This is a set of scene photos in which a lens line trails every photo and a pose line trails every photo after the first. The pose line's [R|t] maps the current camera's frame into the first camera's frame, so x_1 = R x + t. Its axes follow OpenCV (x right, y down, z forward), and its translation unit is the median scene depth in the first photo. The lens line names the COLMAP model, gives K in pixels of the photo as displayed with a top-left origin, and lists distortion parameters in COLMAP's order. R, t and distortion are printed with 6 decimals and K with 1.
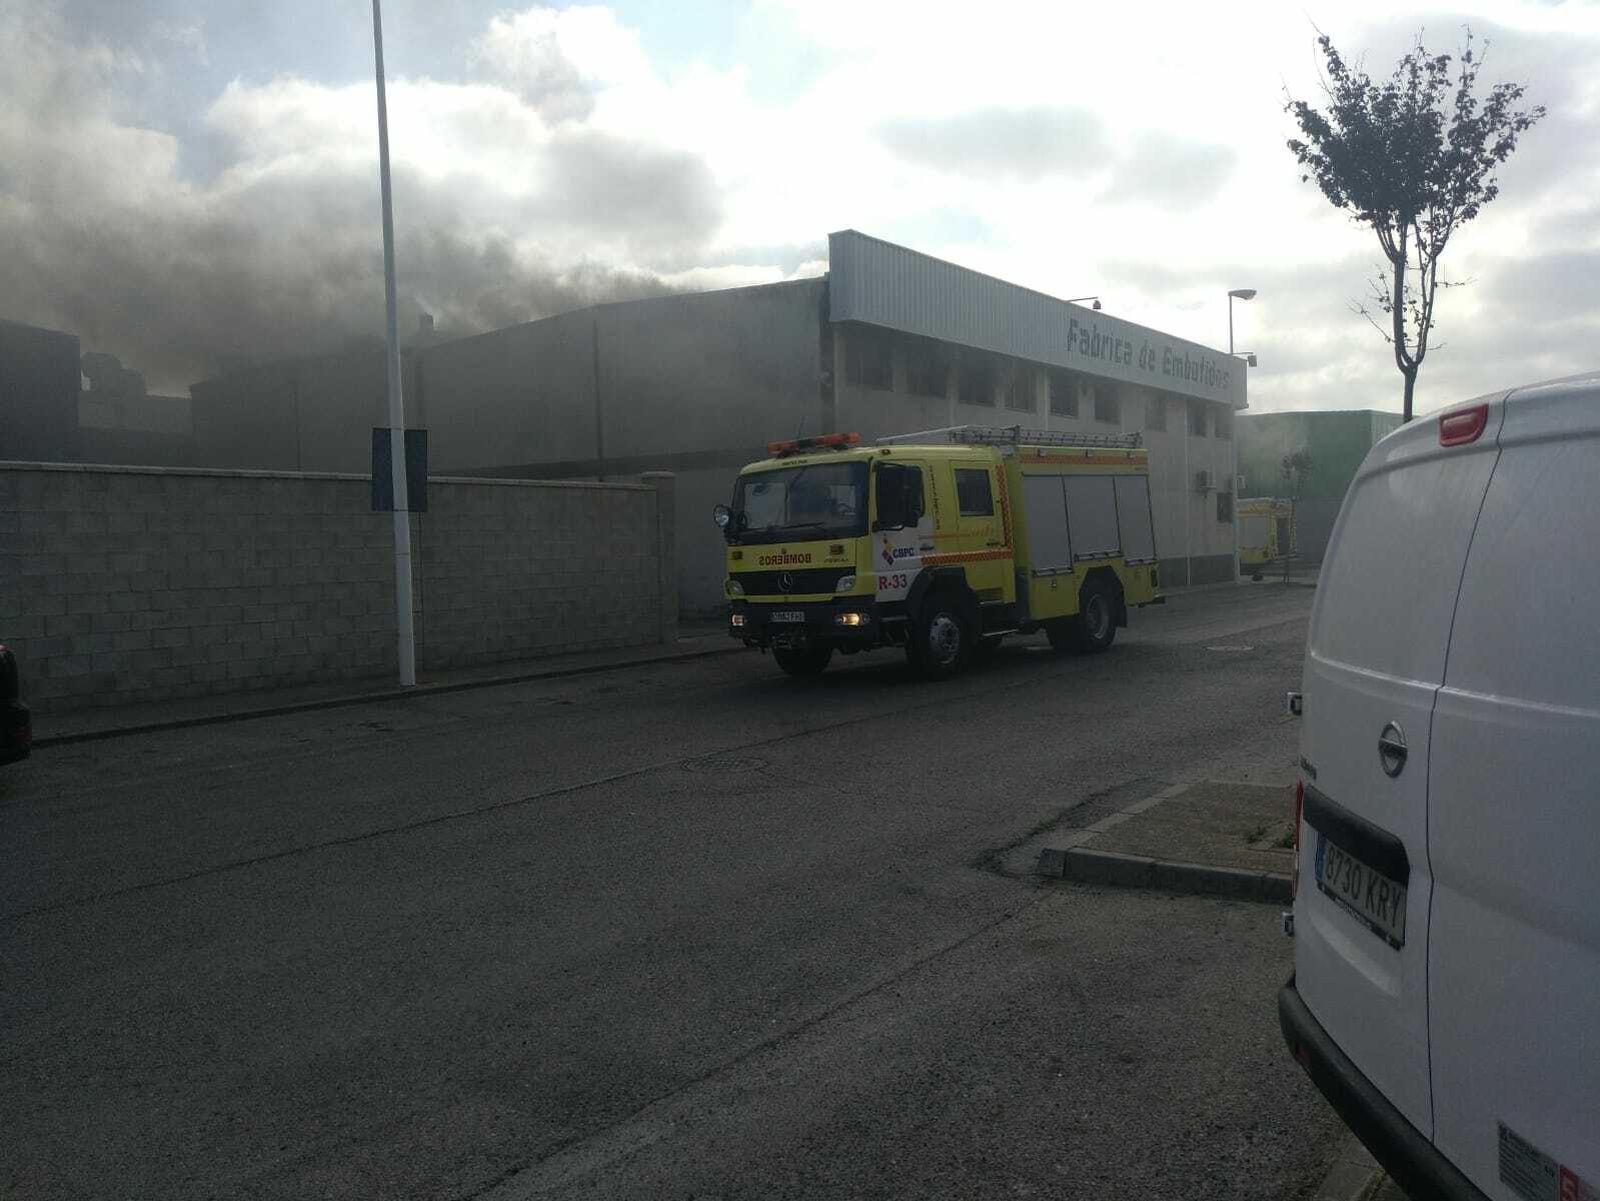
lens RADIAL K [[1278.0, 0, 789.8], [0, 1278.0, 614.0], [0, 0, 1]] dist [0.030830, 0.010993]
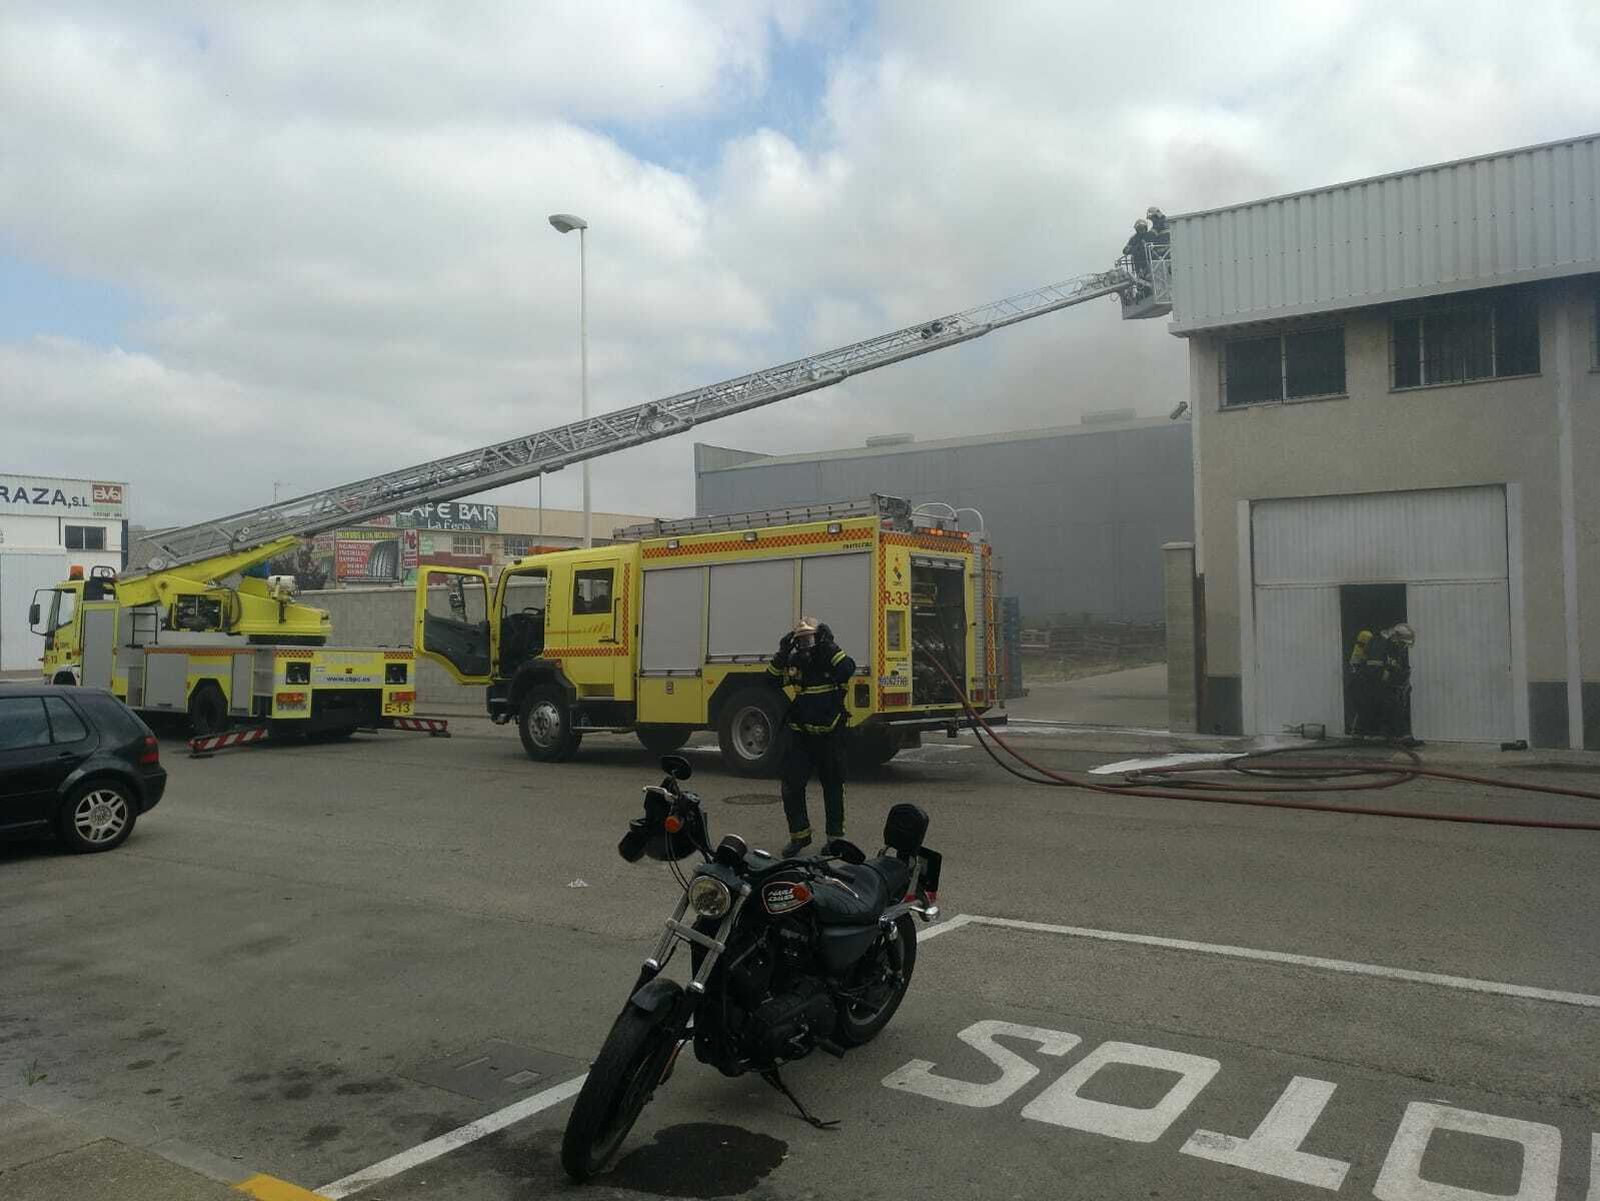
lens RADIAL K [[1278.0, 0, 789.8], [0, 1278.0, 614.0], [0, 0, 1]] dist [0.030830, 0.010993]
pose [[0.038373, 0.016085, -0.999134, 1.248579], [-0.041527, 0.999032, 0.014488, -0.102412], [0.998400, 0.040935, 0.039003, 1.162457]]
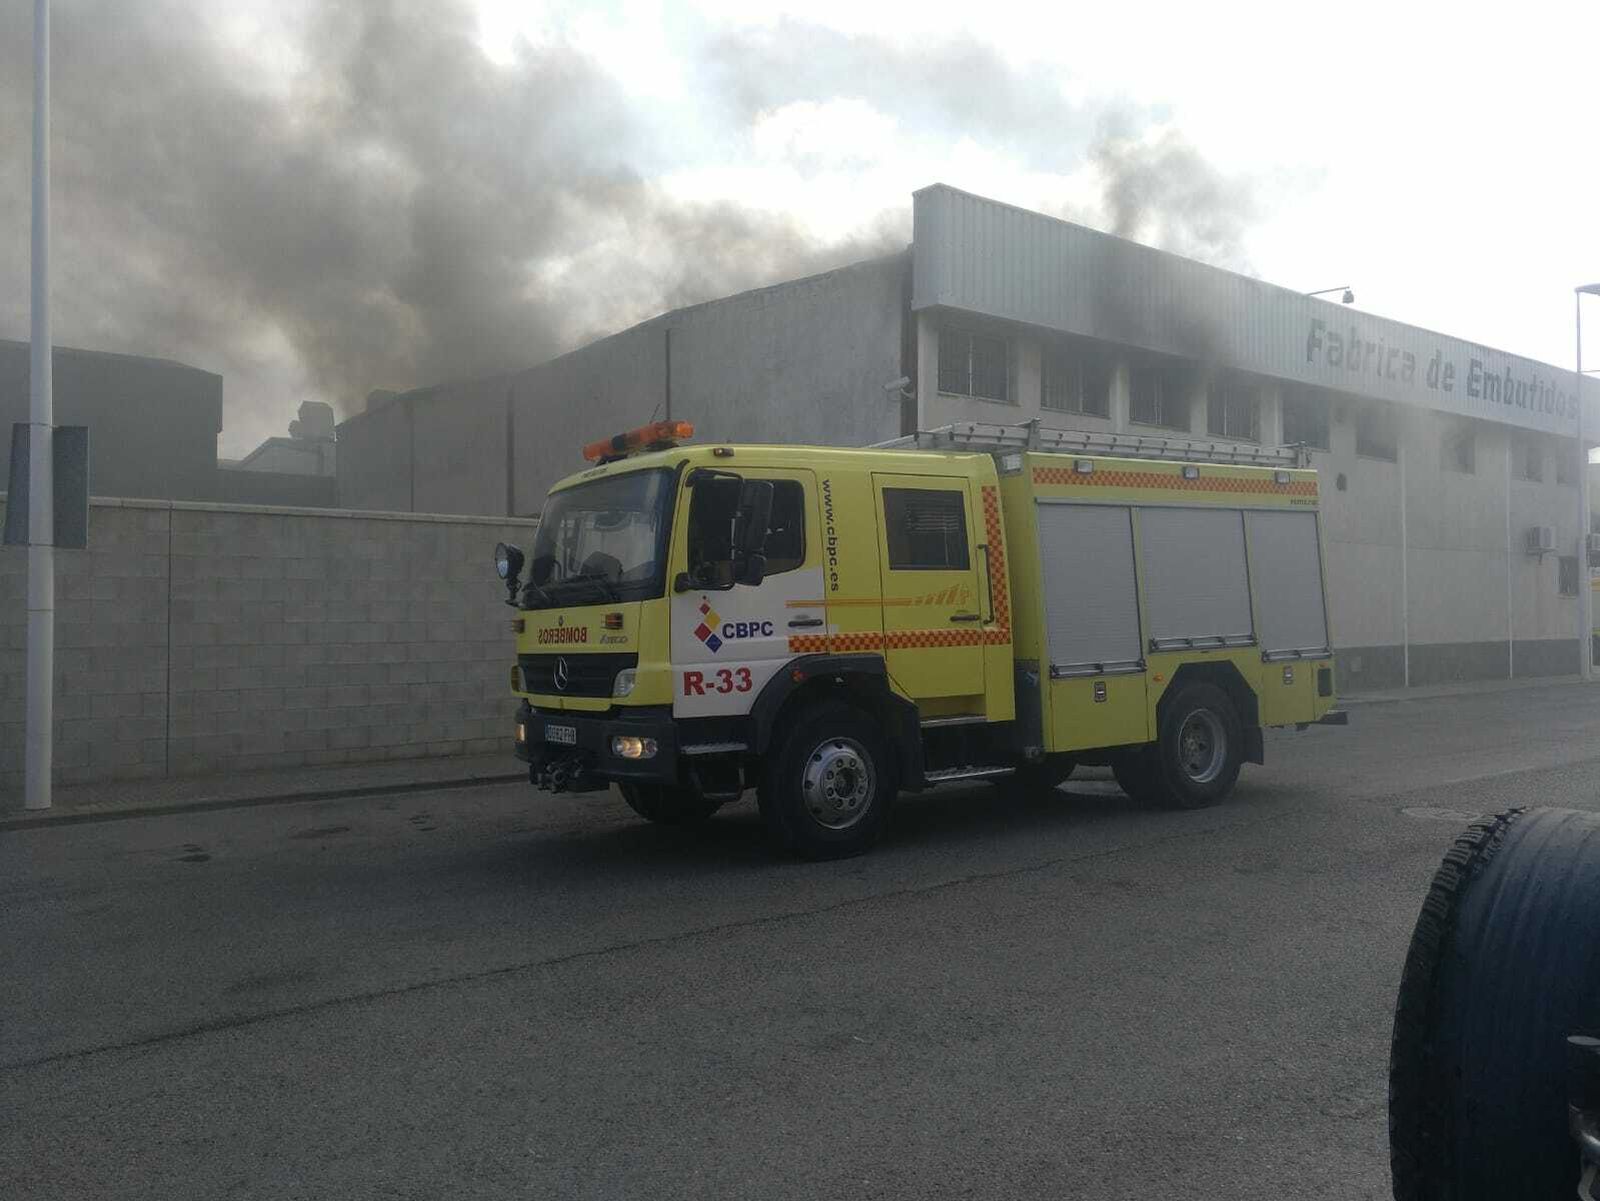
lens RADIAL K [[1292.4, 0, 777.5], [0, 1292.4, 598.2], [0, 0, 1]] dist [-0.029981, 0.110659]
pose [[0.967190, 0.023158, -0.252996, 0.235896], [-0.038412, 0.997718, -0.055522, -0.029809], [0.251133, 0.063418, 0.965873, 0.436615]]
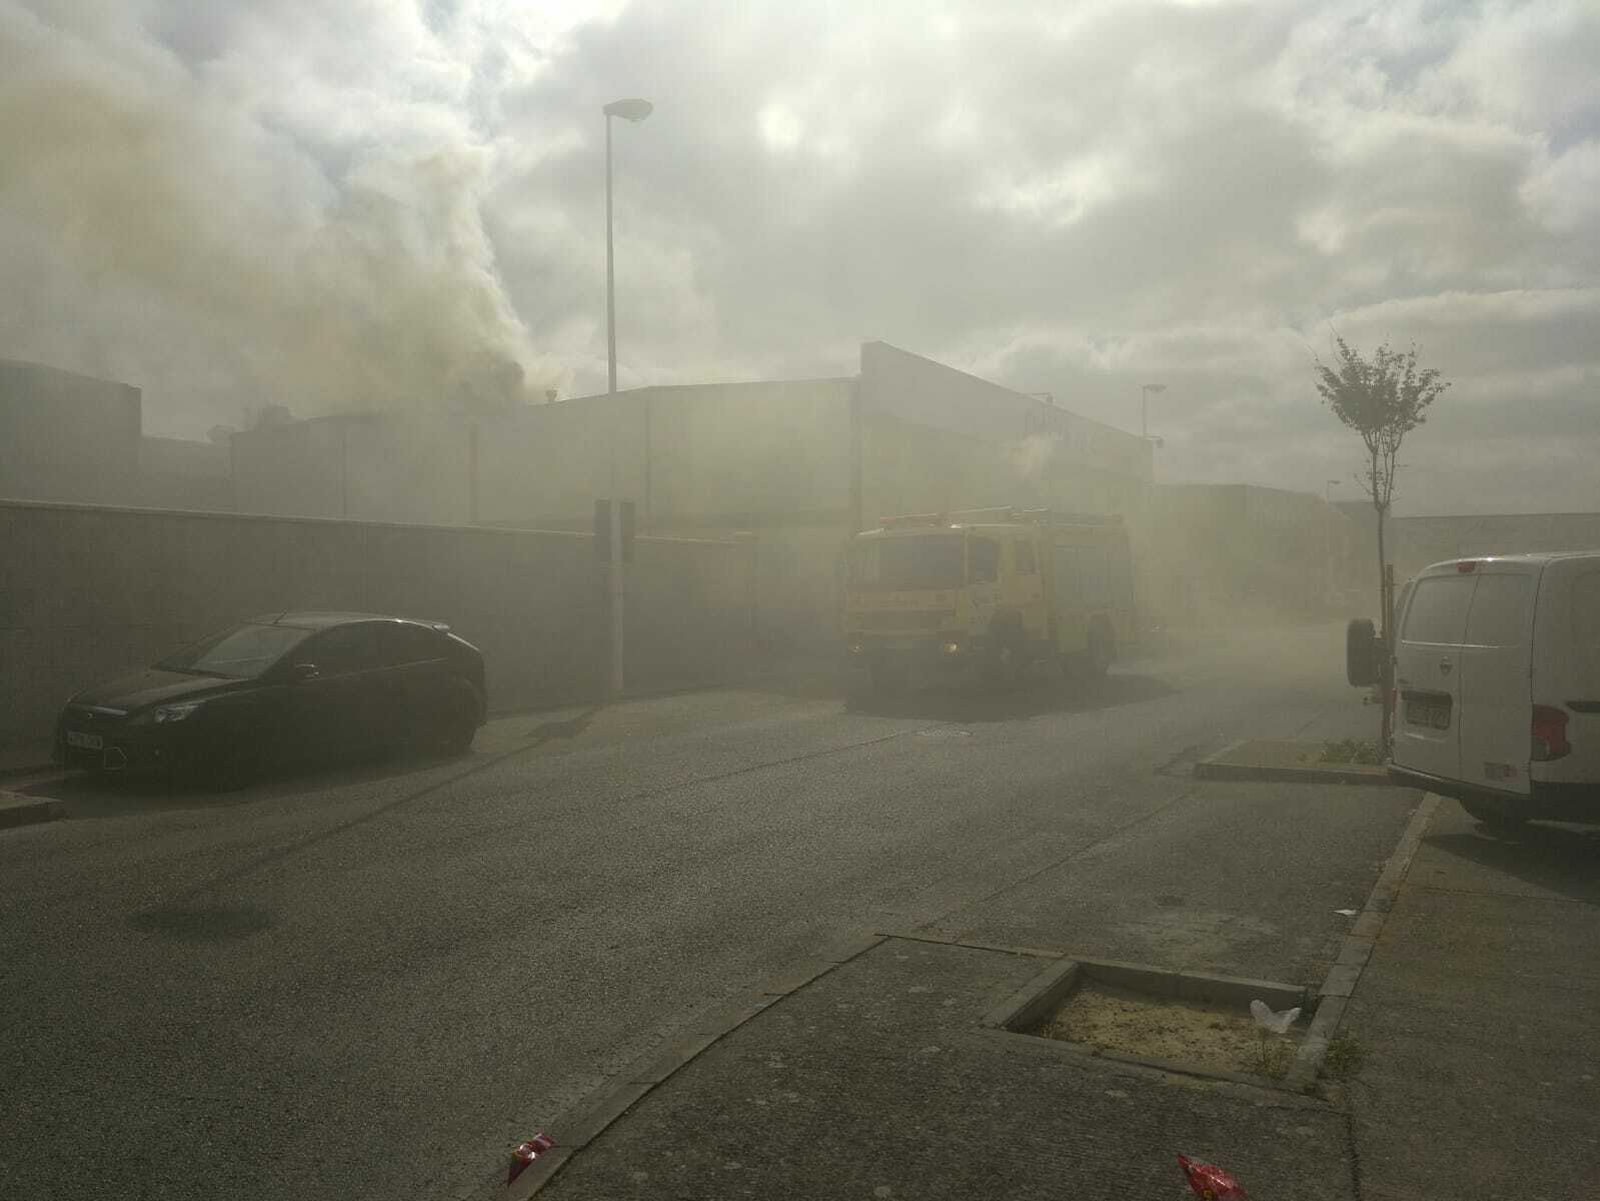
lens RADIAL K [[1292.4, 0, 777.5], [0, 1292.4, 598.2], [0, 0, 1]] dist [-0.029981, 0.110659]
pose [[0.995234, 0.026628, 0.093805, -0.253236], [-0.022064, 0.998537, -0.049357, 0.022148], [-0.094982, 0.047052, 0.994366, -0.347639]]
